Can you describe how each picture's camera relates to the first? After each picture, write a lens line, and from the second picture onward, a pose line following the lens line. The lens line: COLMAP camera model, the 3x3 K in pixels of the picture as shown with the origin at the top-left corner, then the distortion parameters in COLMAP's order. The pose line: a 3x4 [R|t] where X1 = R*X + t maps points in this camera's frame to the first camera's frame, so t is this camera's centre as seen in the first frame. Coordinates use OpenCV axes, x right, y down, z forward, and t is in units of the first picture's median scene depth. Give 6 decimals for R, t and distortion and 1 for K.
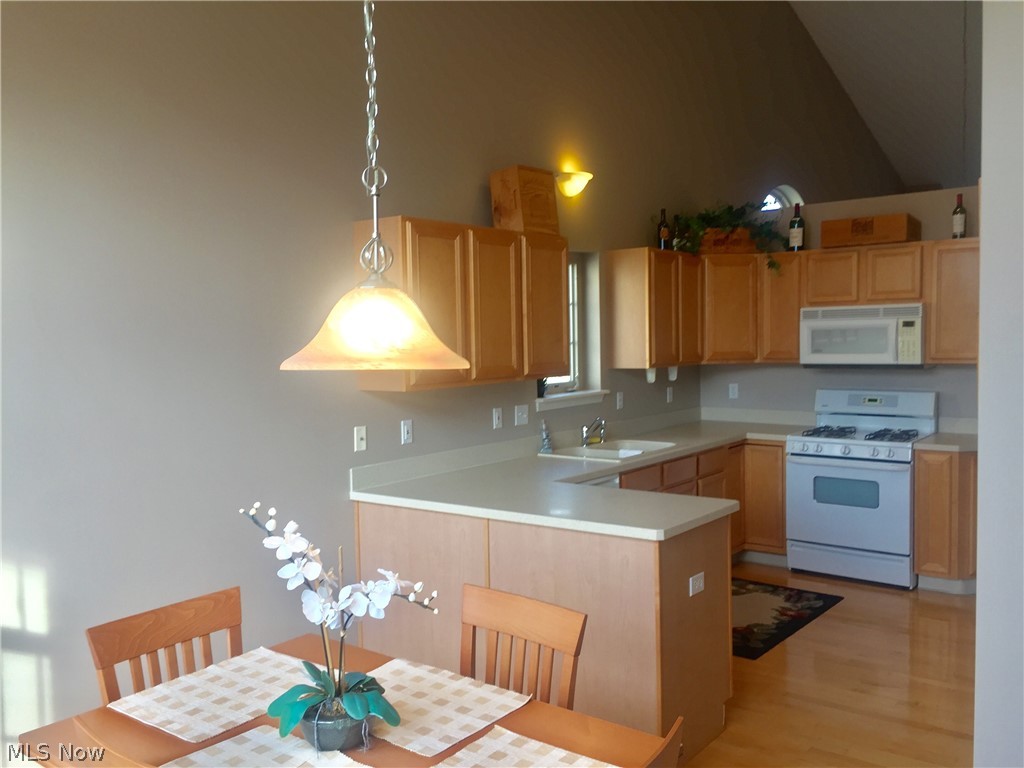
lens RADIAL K [[873.8, 0, 512.5], [0, 873.8, 386.0], [0, 0, 1]] dist [0.071576, -0.108623]
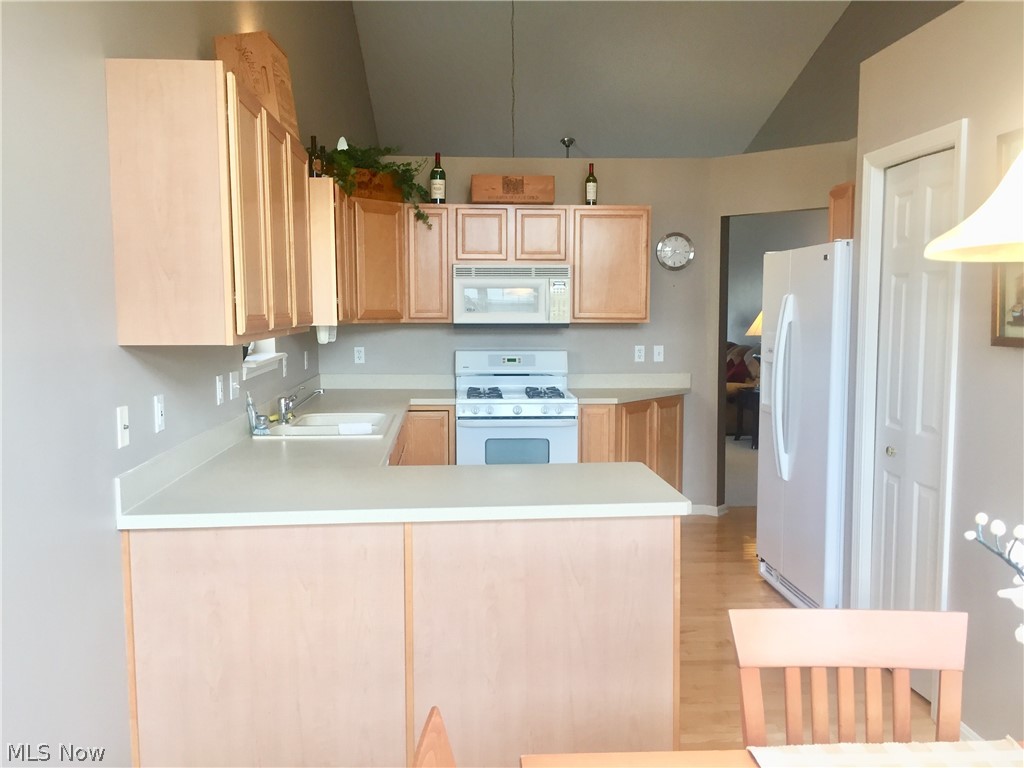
lens RADIAL K [[873.8, 0, 512.5], [0, 873.8, 386.0], [0, 0, 1]] dist [0.071576, -0.108623]
pose [[0.743655, -0.039859, 0.667375, -0.268719], [0.024774, 0.999179, 0.032071, 0.014034], [-0.668105, -0.007316, 0.744031, 0.263315]]
